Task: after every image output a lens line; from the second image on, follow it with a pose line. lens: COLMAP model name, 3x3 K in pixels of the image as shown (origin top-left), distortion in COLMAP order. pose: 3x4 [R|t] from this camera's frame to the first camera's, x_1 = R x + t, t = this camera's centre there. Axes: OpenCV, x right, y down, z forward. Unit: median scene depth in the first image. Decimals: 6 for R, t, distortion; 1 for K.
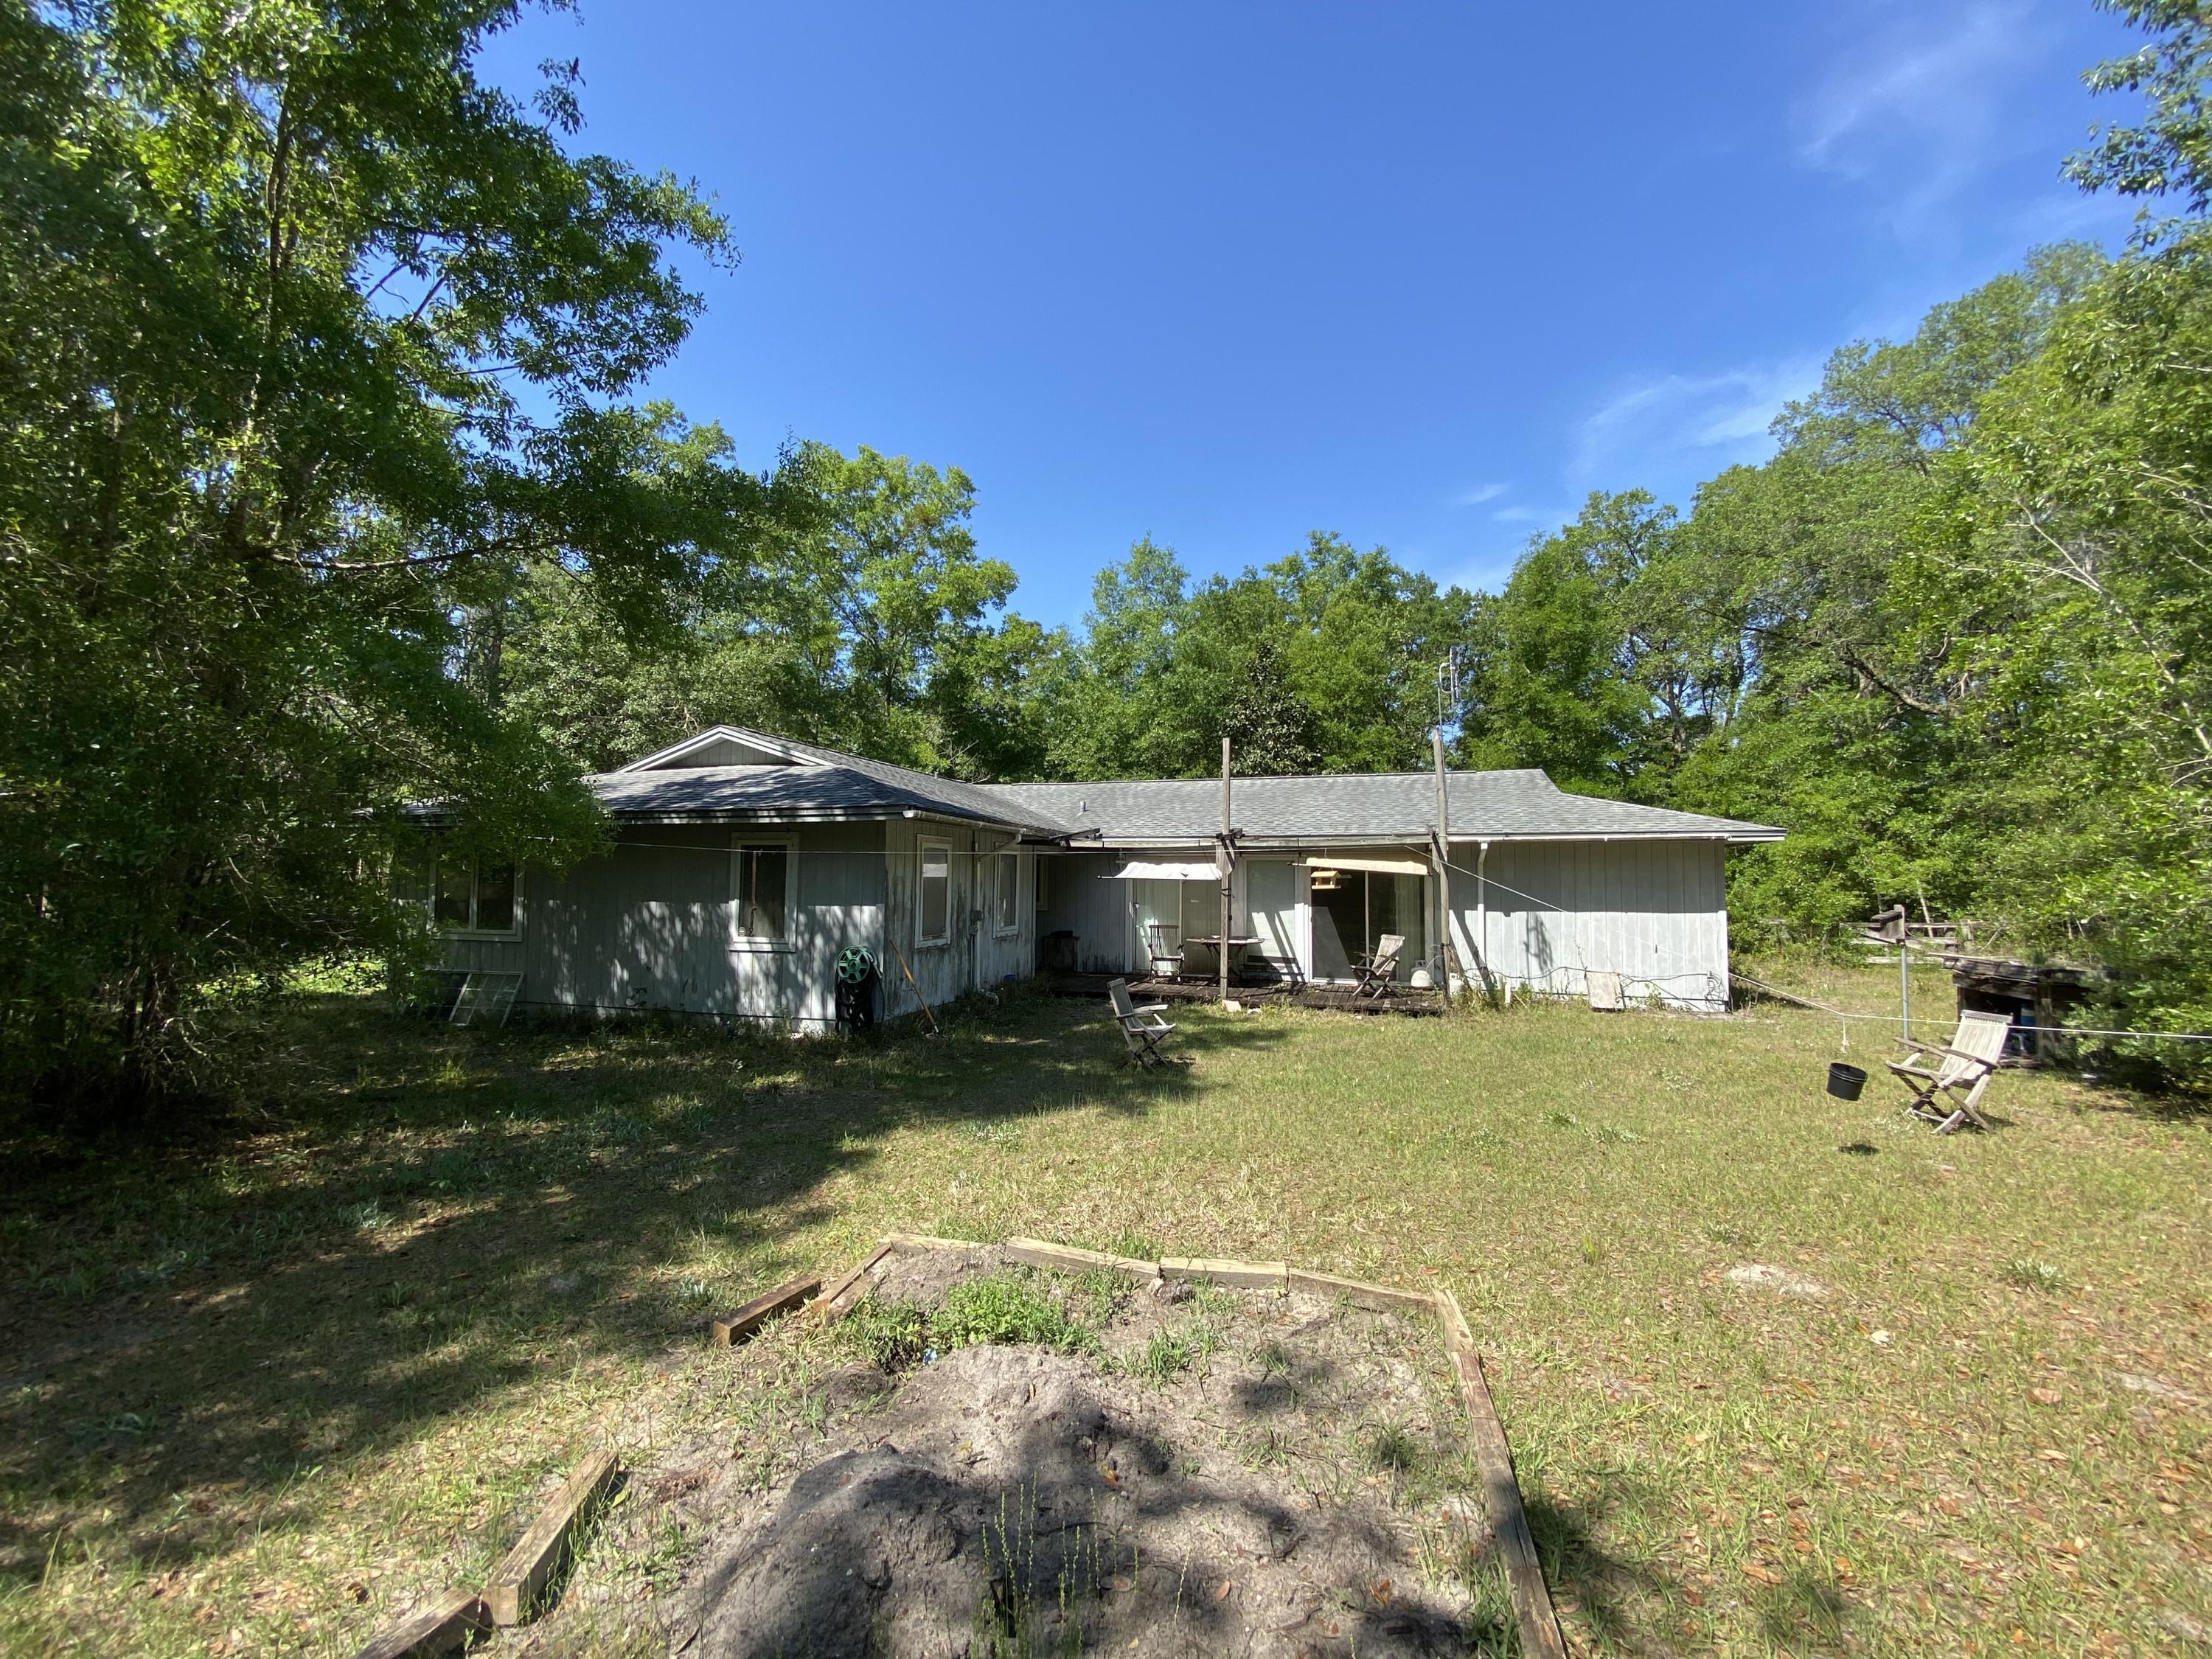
lens RADIAL K [[892.9, 0, 1103.4], [0, 892.9, 832.4], [0, 0, 1]] dist [0.004920, -0.015564]
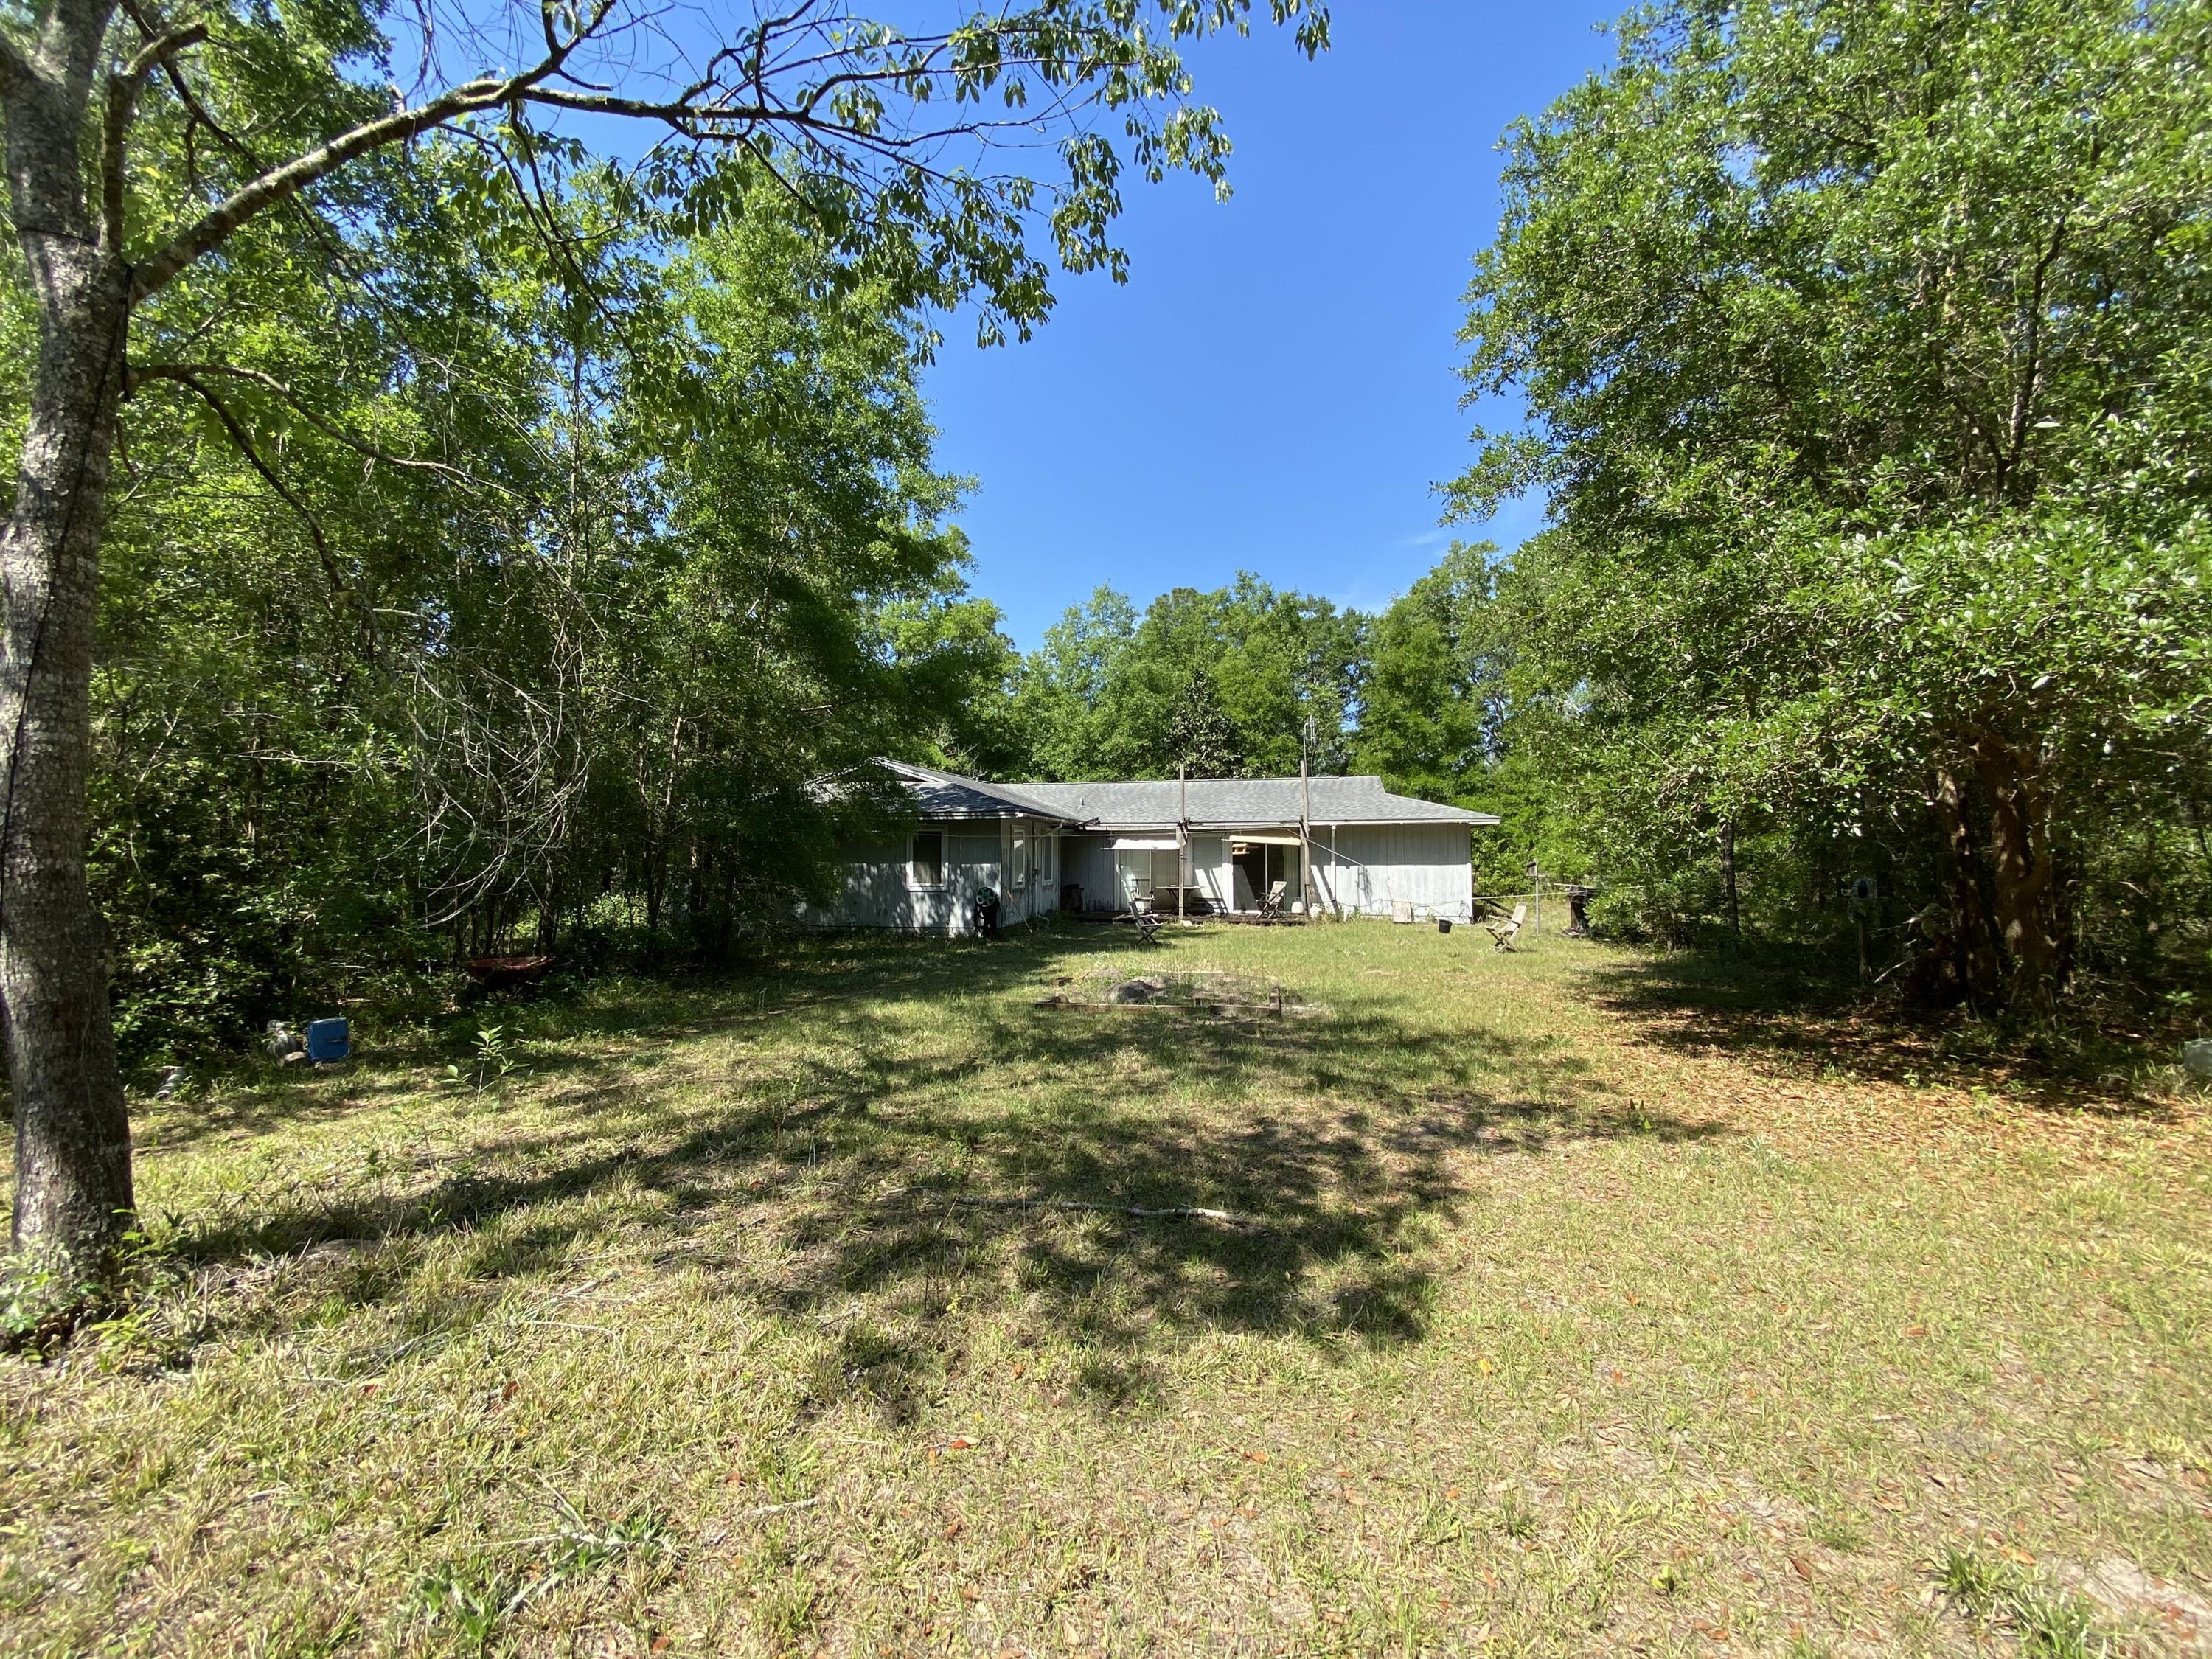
lens RADIAL K [[892.9, 0, 1103.4], [0, 892.9, 832.4], [0, 0, 1]] dist [0.004920, -0.015564]
pose [[0.996724, -0.009554, 0.080306, -0.125928], [0.007268, 0.999561, 0.028710, -0.024420], [-0.080545, -0.028032, 0.996357, -0.575371]]
